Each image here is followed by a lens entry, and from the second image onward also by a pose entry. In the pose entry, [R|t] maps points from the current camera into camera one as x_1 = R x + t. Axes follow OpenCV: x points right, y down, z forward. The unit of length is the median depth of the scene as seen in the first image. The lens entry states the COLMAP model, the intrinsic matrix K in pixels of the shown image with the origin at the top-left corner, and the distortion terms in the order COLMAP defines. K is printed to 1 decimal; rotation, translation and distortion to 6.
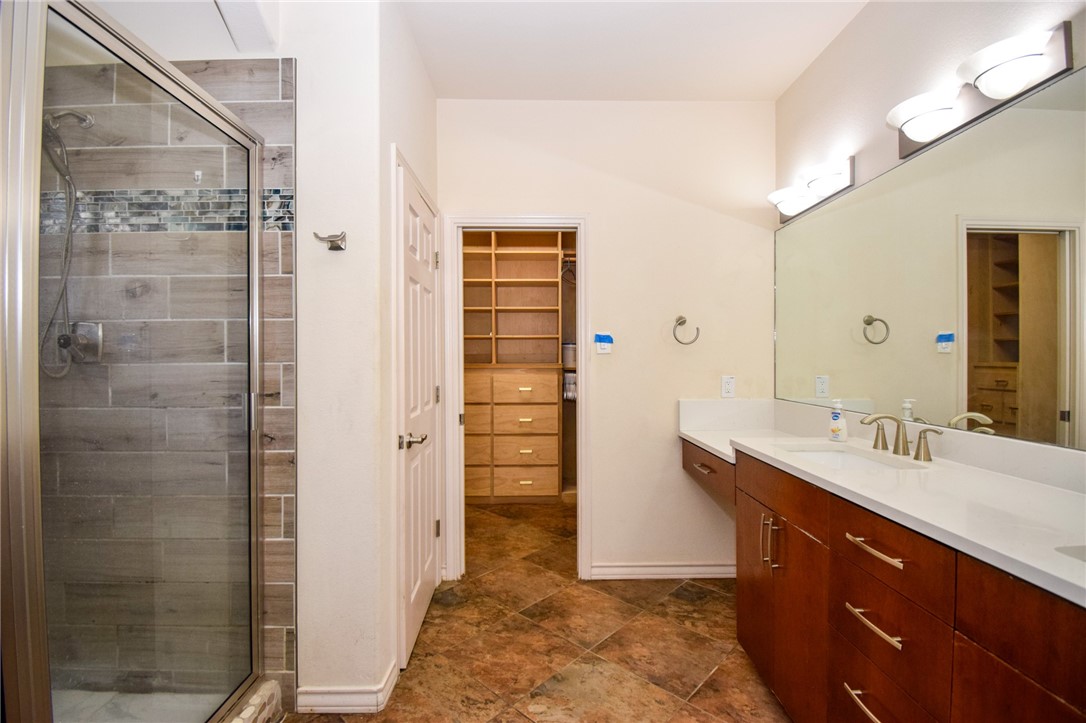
lens RADIAL K [[493.6, 0, 543.0], [0, 493.6, 361.5], [0, 0, 1]] dist [0.033714, -0.026654]
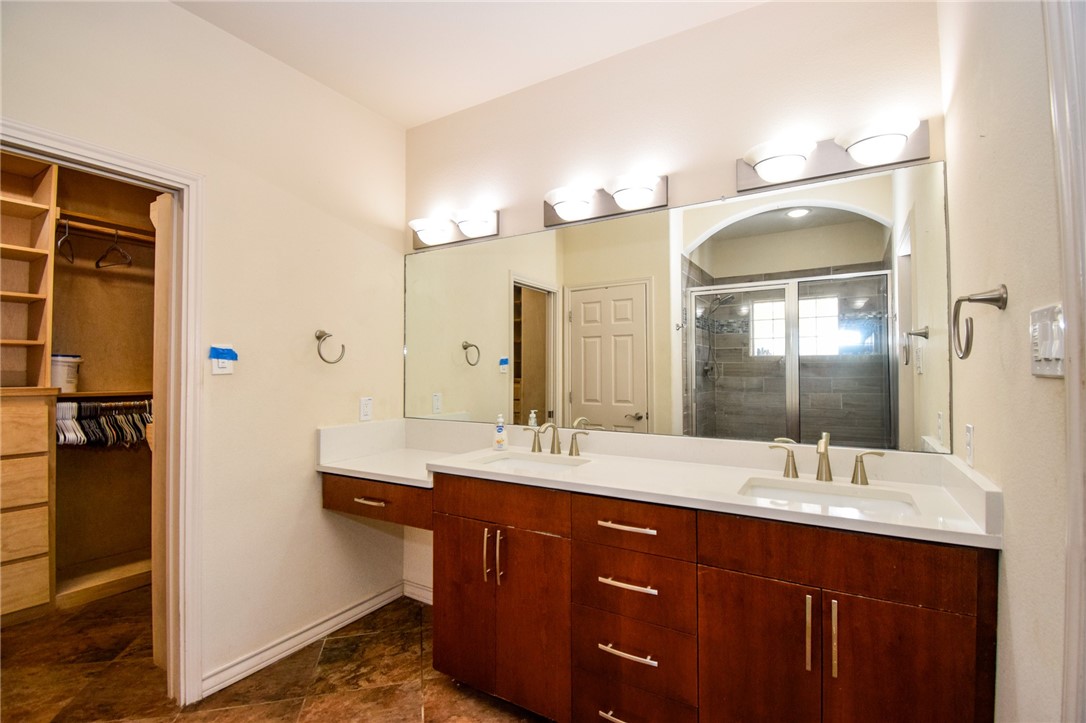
lens RADIAL K [[497.4, 0, 550.9], [0, 497.4, 360.8], [0, 0, 1]] dist [0.026664, -0.026842]
pose [[0.522315, 0.019996, 0.852518, -0.269416], [0.006462, 0.999604, -0.027405, -0.013324], [-0.852728, 0.019823, 0.521978, 0.222281]]
